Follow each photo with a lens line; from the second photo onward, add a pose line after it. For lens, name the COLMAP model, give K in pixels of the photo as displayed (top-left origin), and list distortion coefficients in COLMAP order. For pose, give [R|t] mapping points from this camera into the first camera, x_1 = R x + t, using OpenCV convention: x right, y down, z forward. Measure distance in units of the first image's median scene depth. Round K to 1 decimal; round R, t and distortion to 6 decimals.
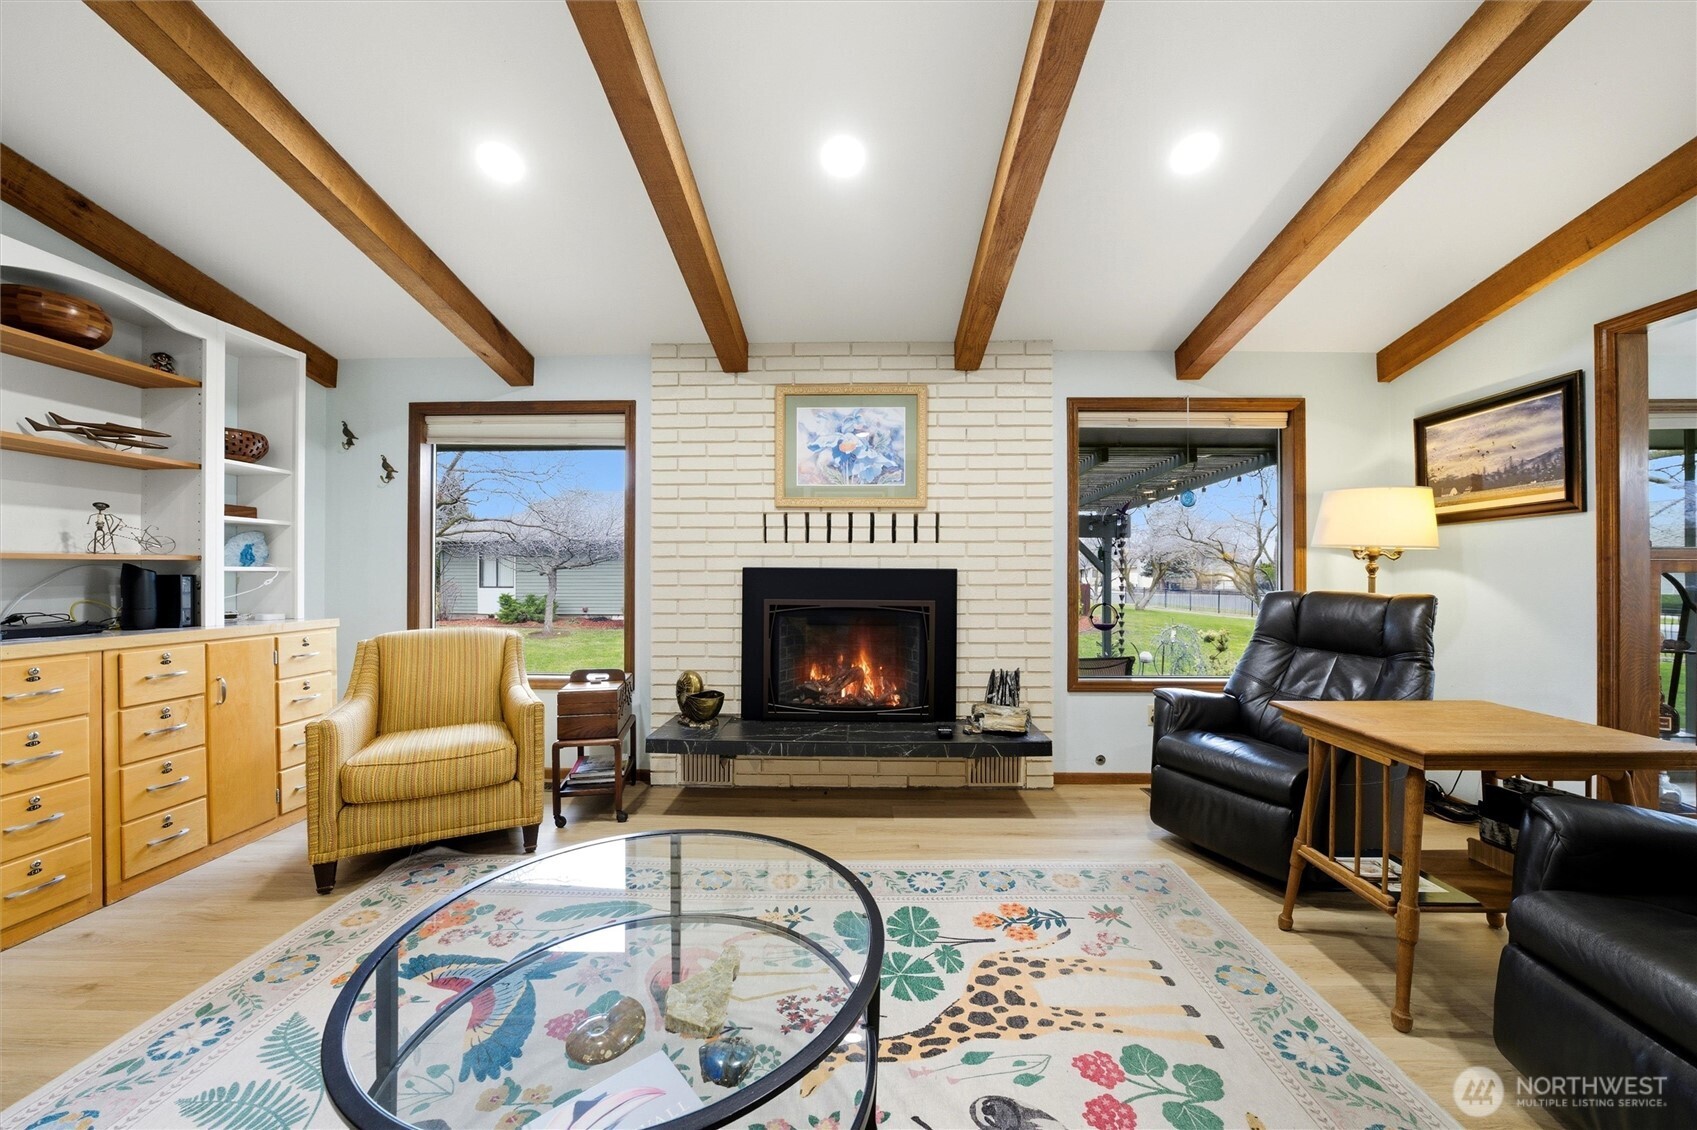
lens RADIAL K [[590.8, 0, 858.1], [0, 590.8, 572.6], [0, 0, 1]] dist [-0.030869, 0.006430]
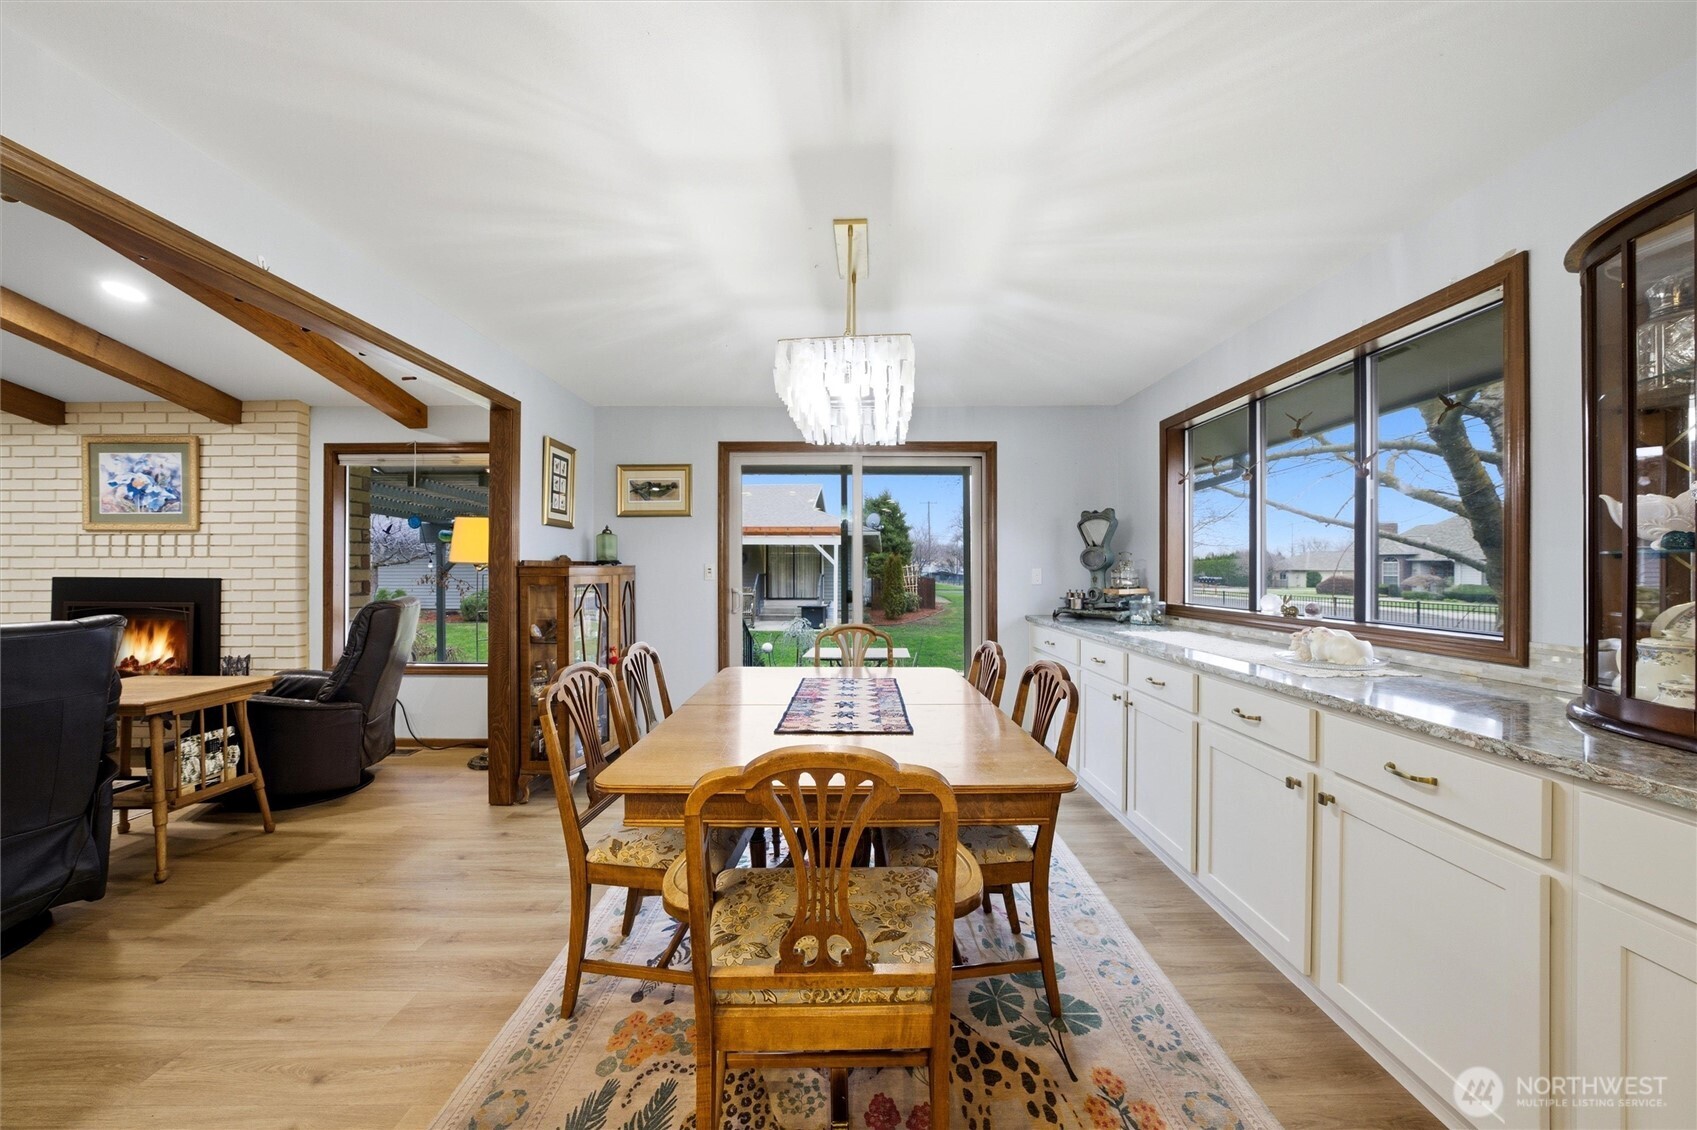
lens RADIAL K [[590.8, 0, 858.1], [0, 590.8, 572.6], [0, 0, 1]] dist [-0.030869, 0.006430]
pose [[0.999573, -0.000982, 0.029191, 1.523475], [0.001050, 0.999997, -0.002313, -0.013686], [-0.029189, 0.002343, 0.999571, -0.296732]]
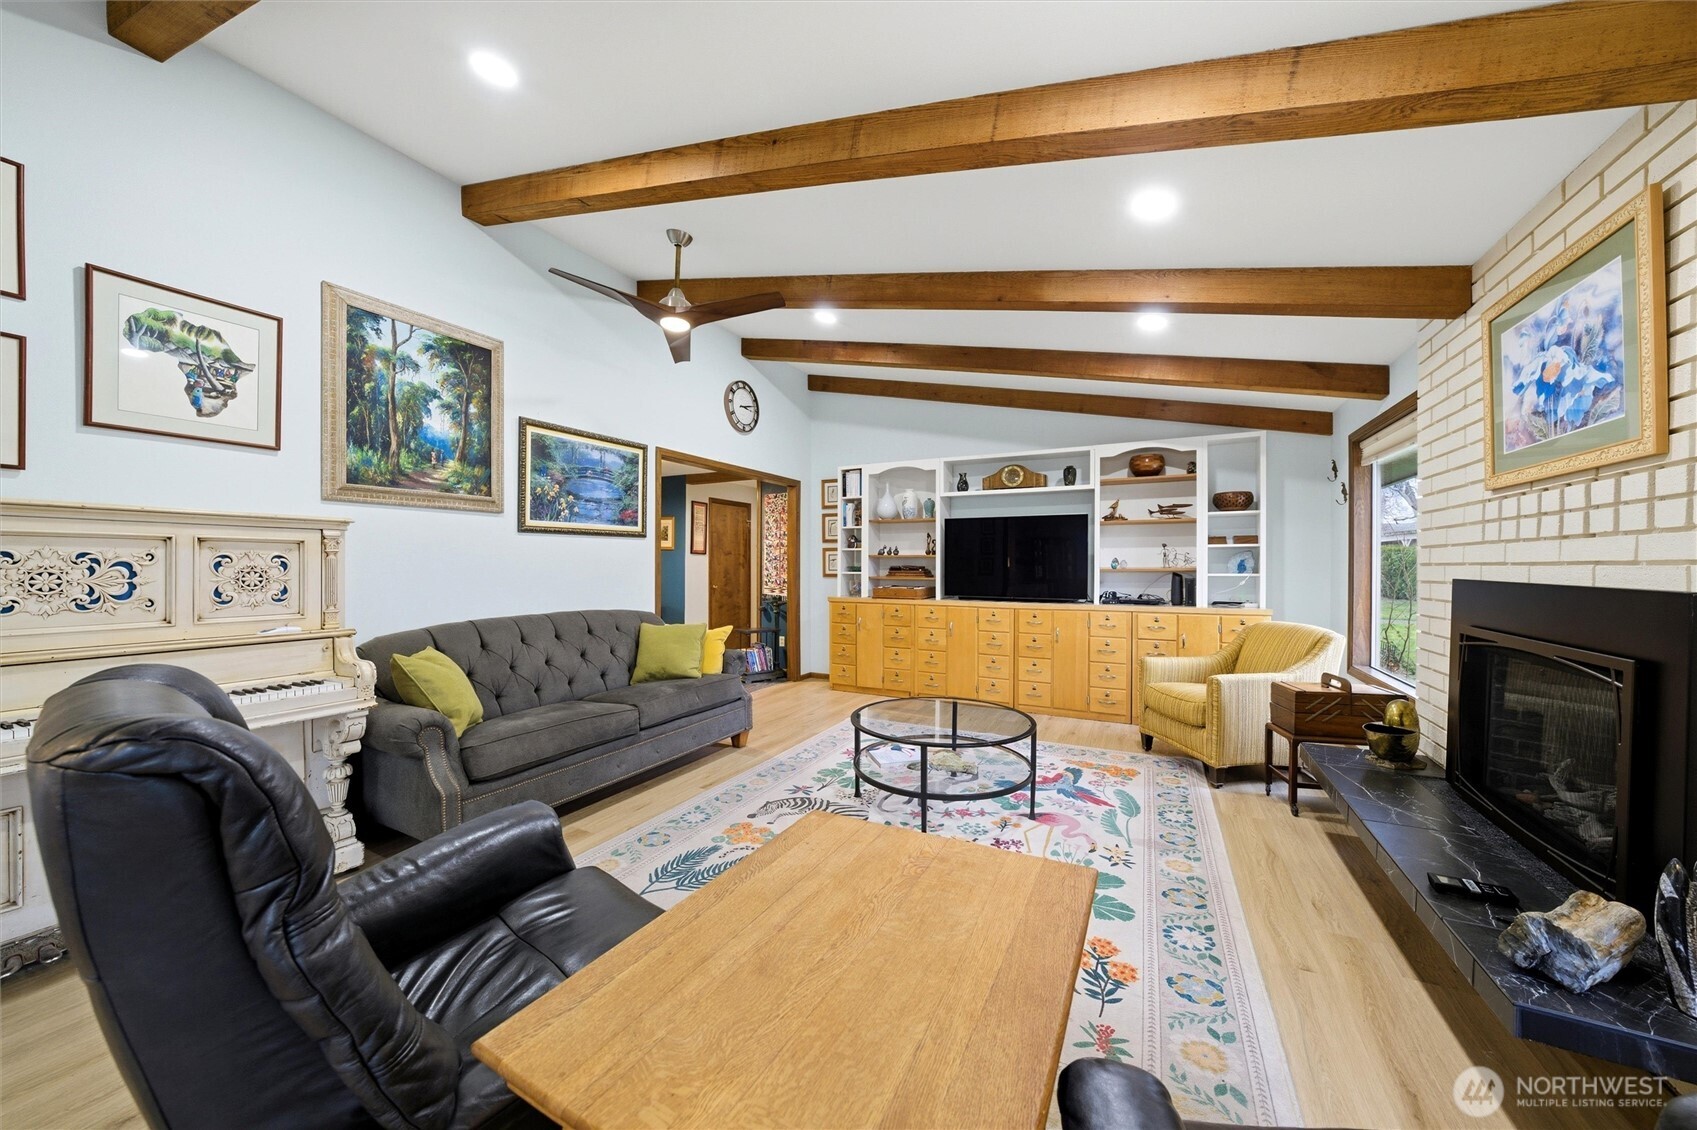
lens RADIAL K [[590.8, 0, 858.1], [0, 590.8, 572.6], [0, 0, 1]] dist [-0.030869, 0.006430]
pose [[-0.431911, 0.008333, -0.901878, 0.771731], [0.003058, 0.999965, 0.007775, -0.025402], [0.901911, 0.000600, -0.431922, 0.635667]]
